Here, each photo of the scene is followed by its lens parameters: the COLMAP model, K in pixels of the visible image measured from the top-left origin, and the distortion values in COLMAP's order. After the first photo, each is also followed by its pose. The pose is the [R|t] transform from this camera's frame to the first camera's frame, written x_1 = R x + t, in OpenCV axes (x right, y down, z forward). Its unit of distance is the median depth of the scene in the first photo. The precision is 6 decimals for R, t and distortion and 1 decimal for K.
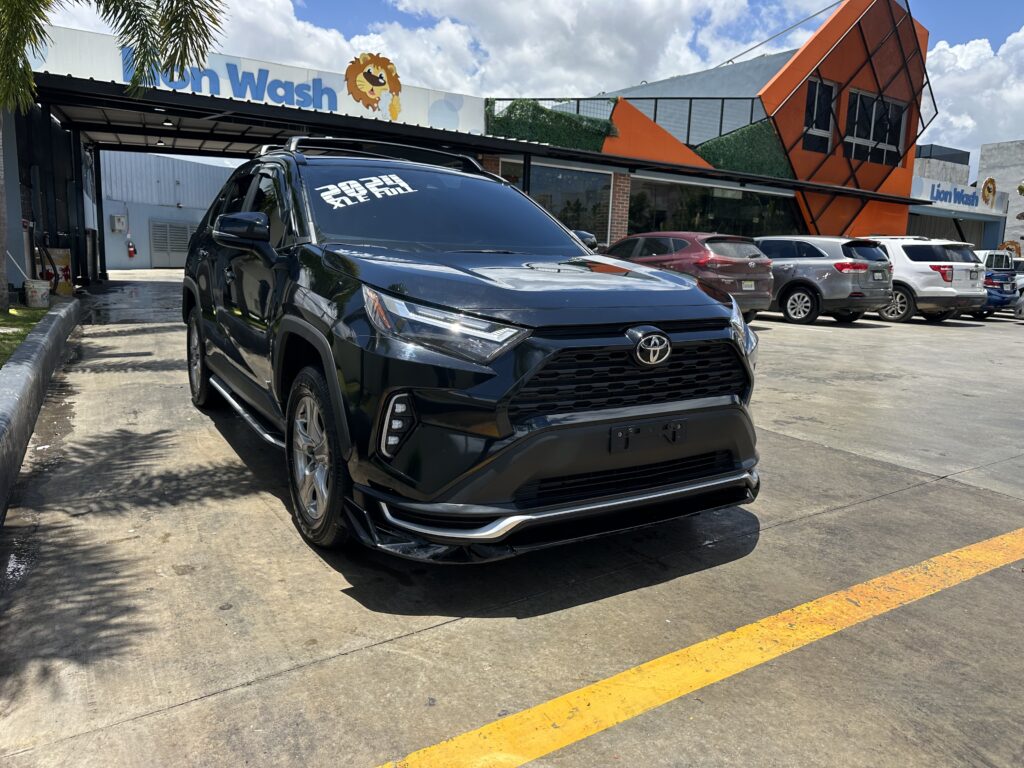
lens RADIAL K [[730.5, 0, 513.8], [0, 730.5, 364.6], [0, 0, 1]] dist [0.029675, -0.032655]
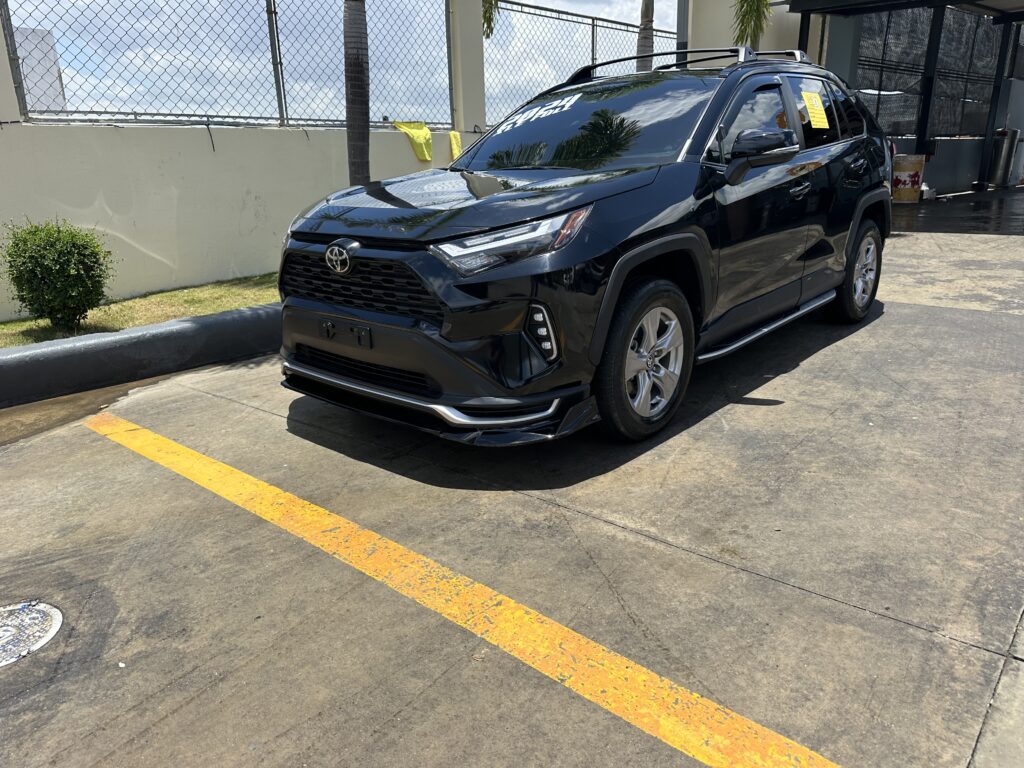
lens RADIAL K [[715.4, 0, 512.0], [0, 715.4, 384.0], [0, 0, 1]] dist [0.132747, -0.222608]
pose [[0.282768, 0.247971, -0.926581, 1.338931], [-0.102510, 0.968285, 0.227849, -0.115226], [0.953695, 0.030555, 0.299219, 0.892671]]
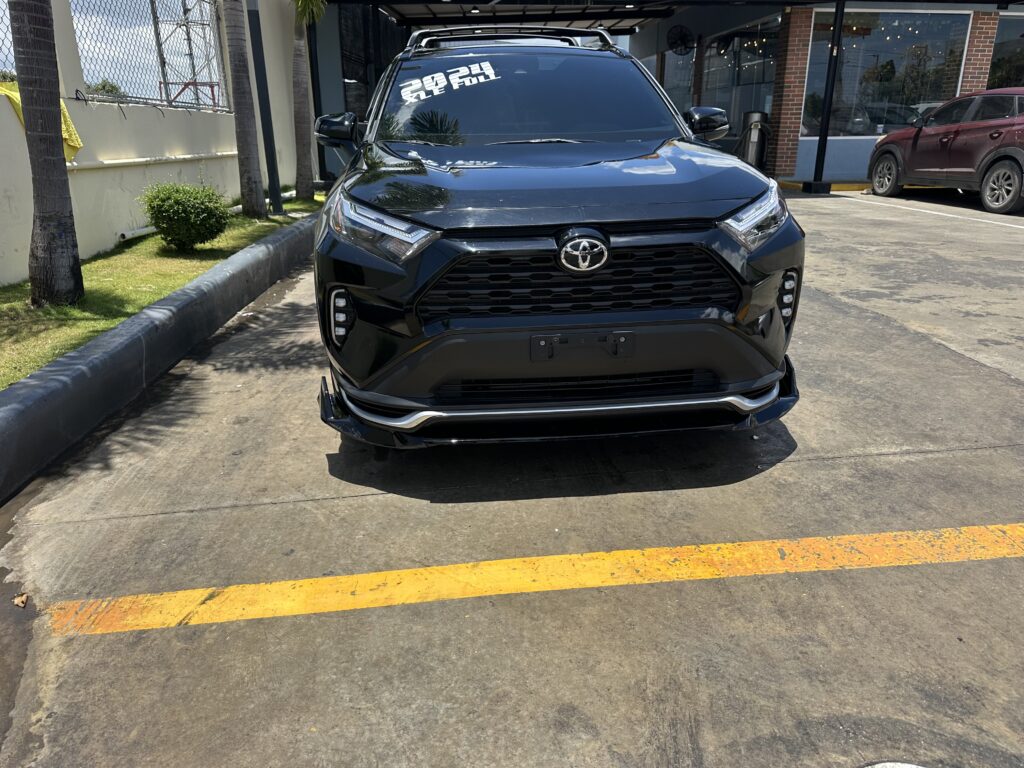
lens RADIAL K [[723.8, 0, 512.0], [0, 723.8, 384.0], [0, 0, 1]] dist [0.057061, -0.069288]
pose [[0.895756, 0.106220, -0.431671, 0.505096], [-0.024431, 0.981330, 0.190776, -0.031885], [0.443875, -0.160342, 0.881626, 0.116495]]
